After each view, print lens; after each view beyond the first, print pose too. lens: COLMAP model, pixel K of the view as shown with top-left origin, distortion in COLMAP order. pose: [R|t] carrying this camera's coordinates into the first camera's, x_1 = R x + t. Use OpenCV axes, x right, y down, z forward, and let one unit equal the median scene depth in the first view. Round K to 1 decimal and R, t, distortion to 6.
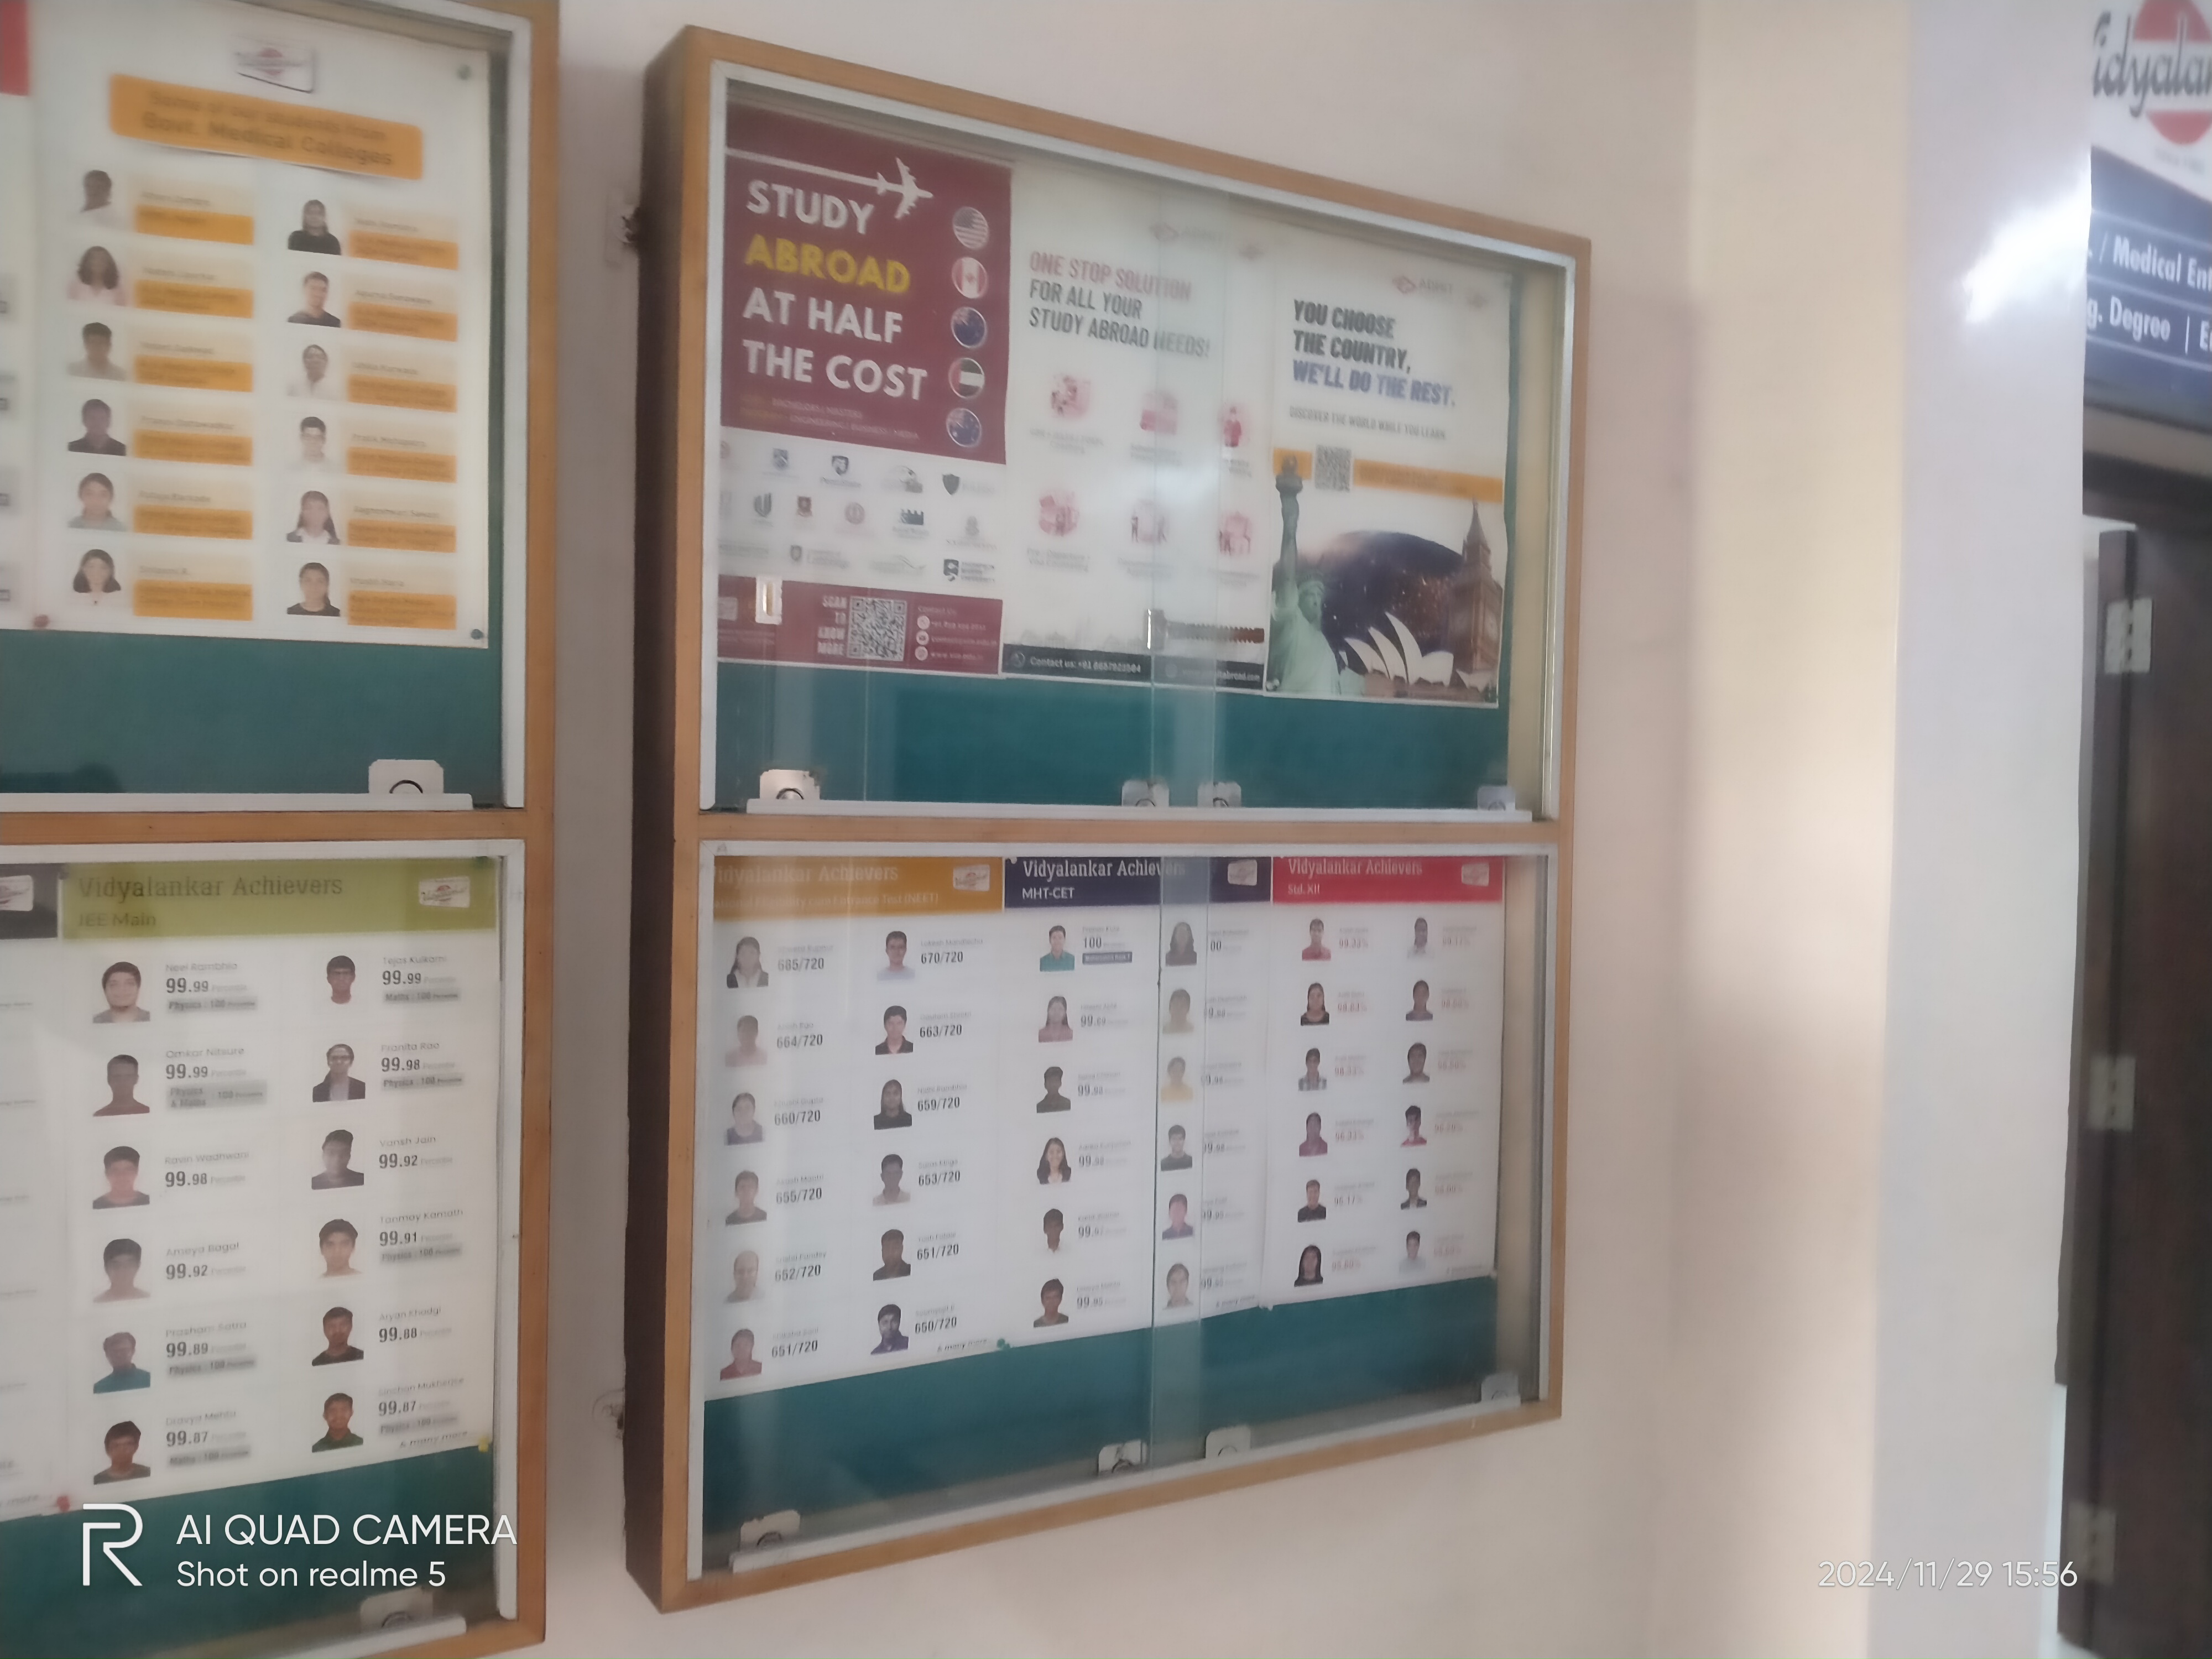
lens RADIAL K [[1806.4, 0, 1106.0], [0, 1806.4, 829.5], [0, 0, 1]] dist [0.072202, -0.102819]
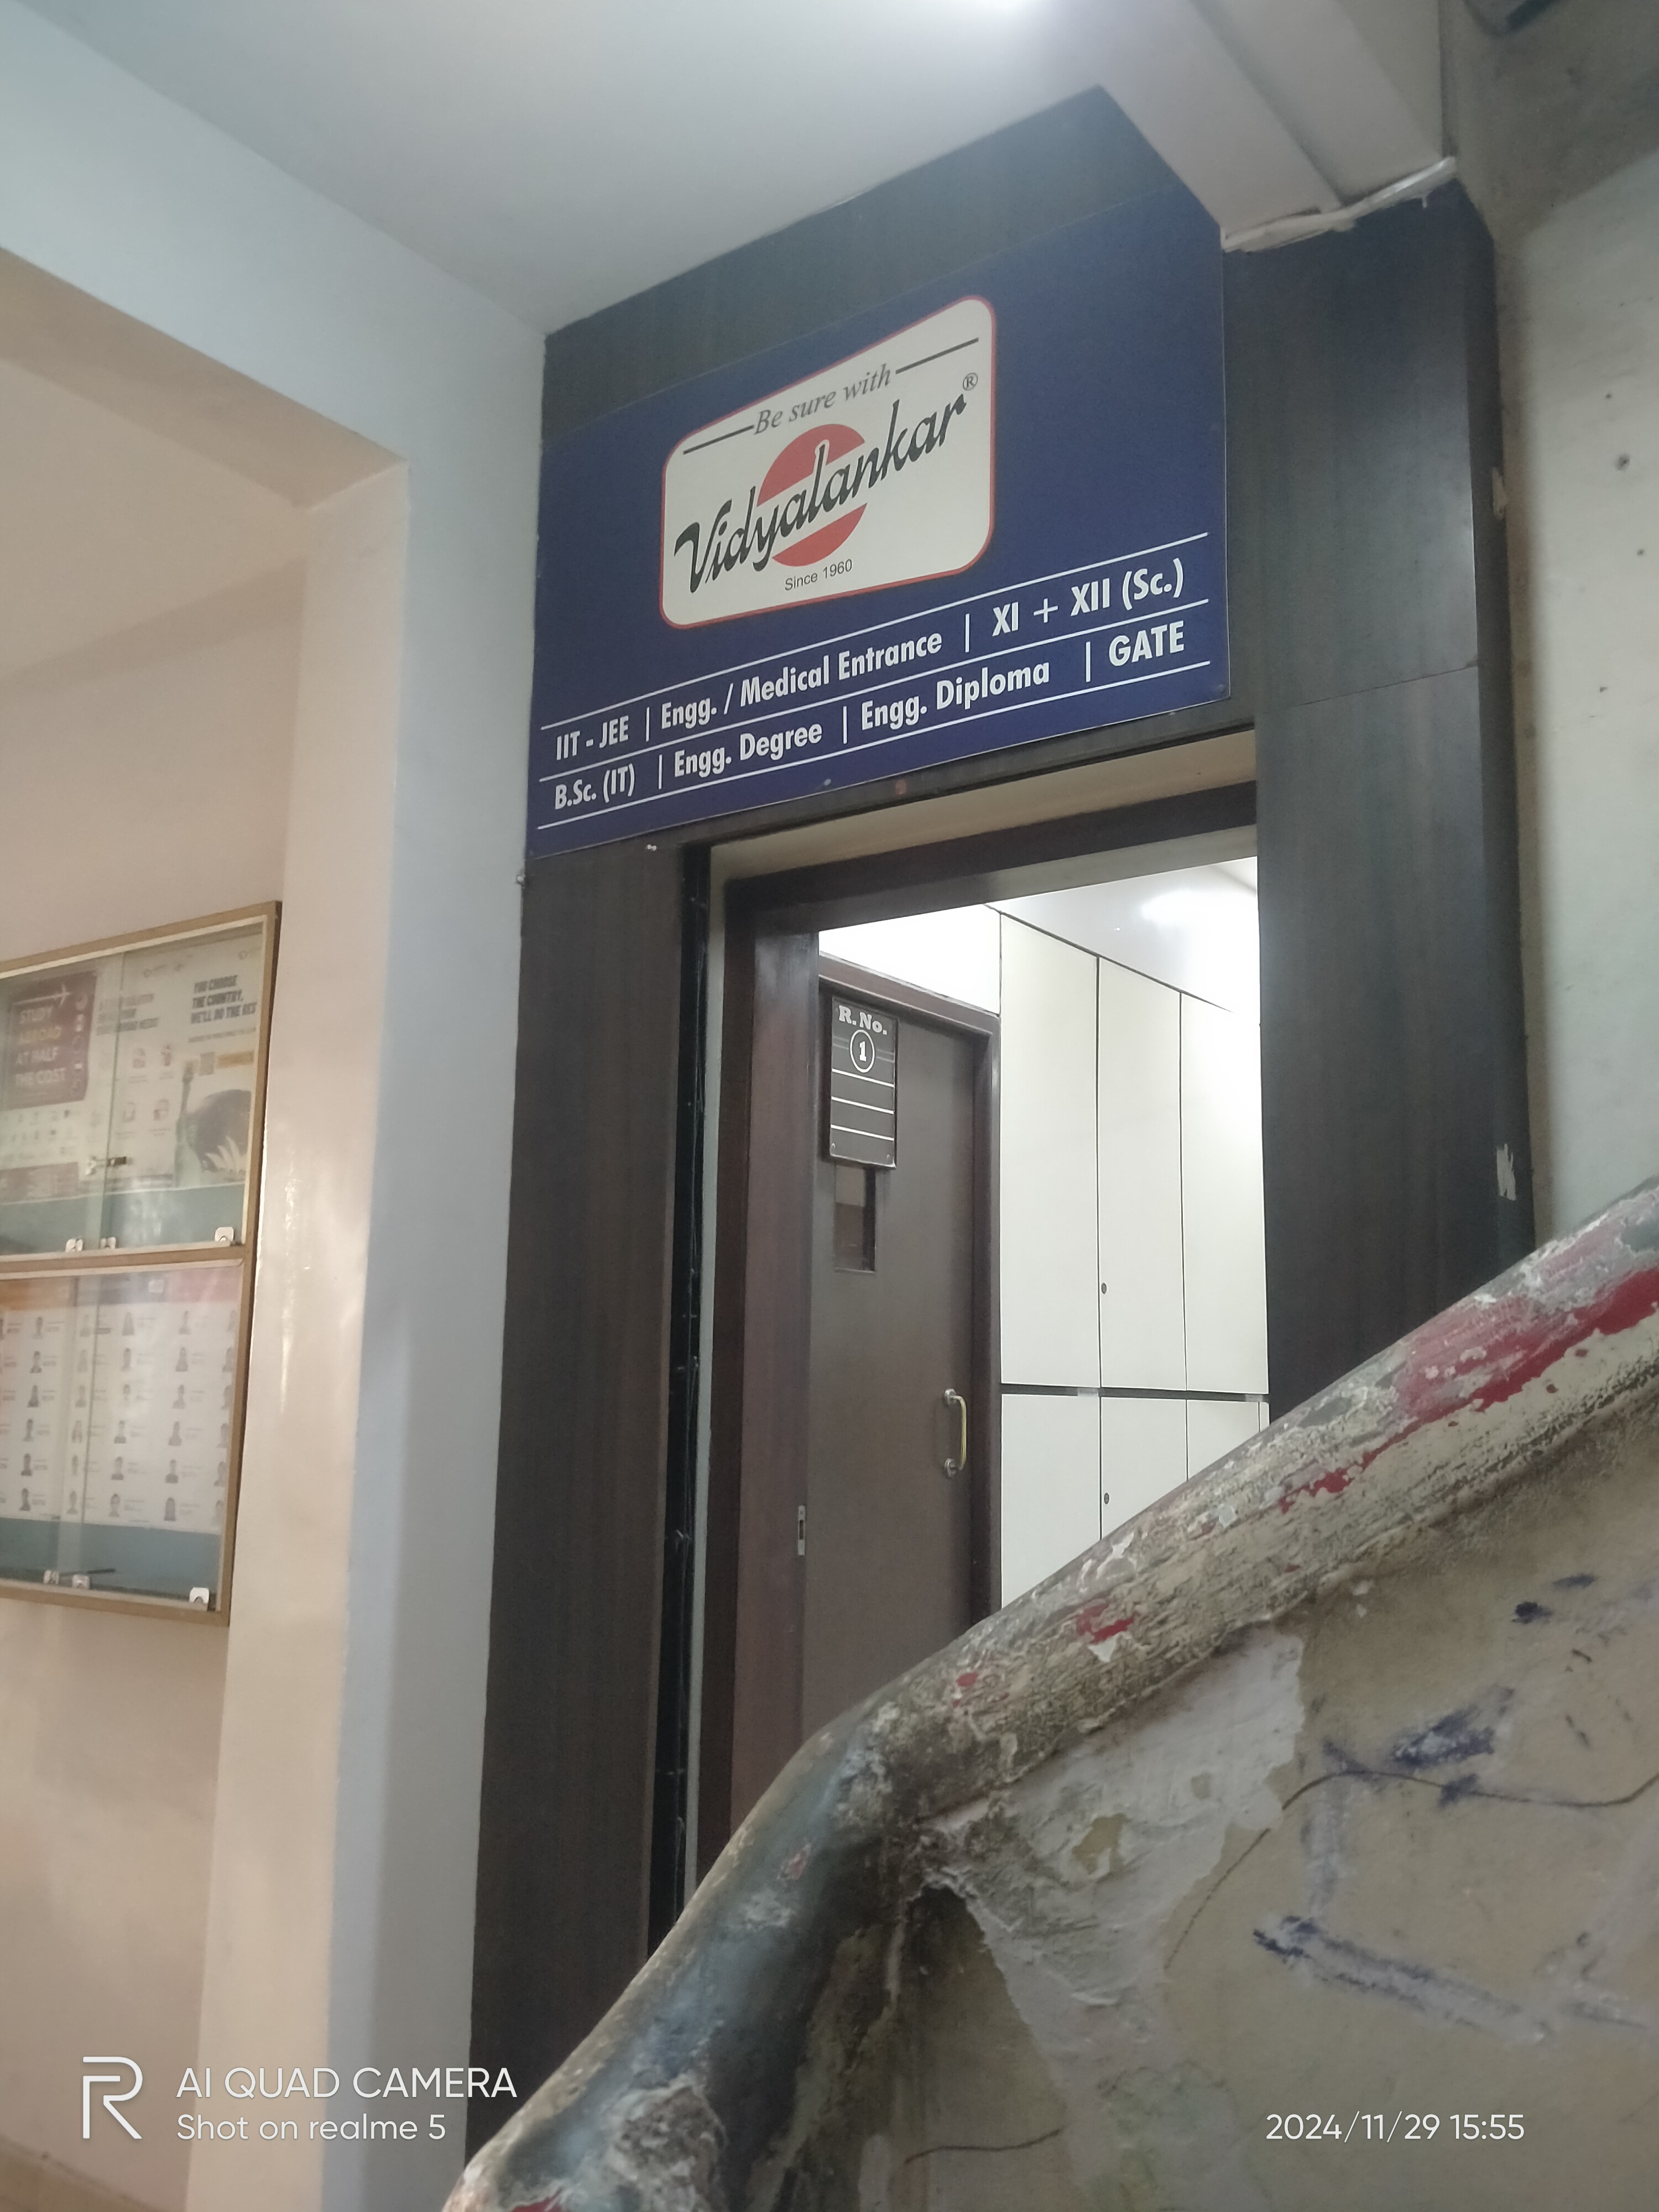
lens RADIAL K [[1806.4, 0, 829.5], [0, 1806.4, 1106.0], [0, 0, 1]] dist [0.072202, -0.102819]
pose [[0.392738, -0.161408, -0.905375, 2.025312], [-0.026335, 0.982100, -0.186510, 0.169256], [0.919273, 0.097092, 0.381457, 0.877786]]
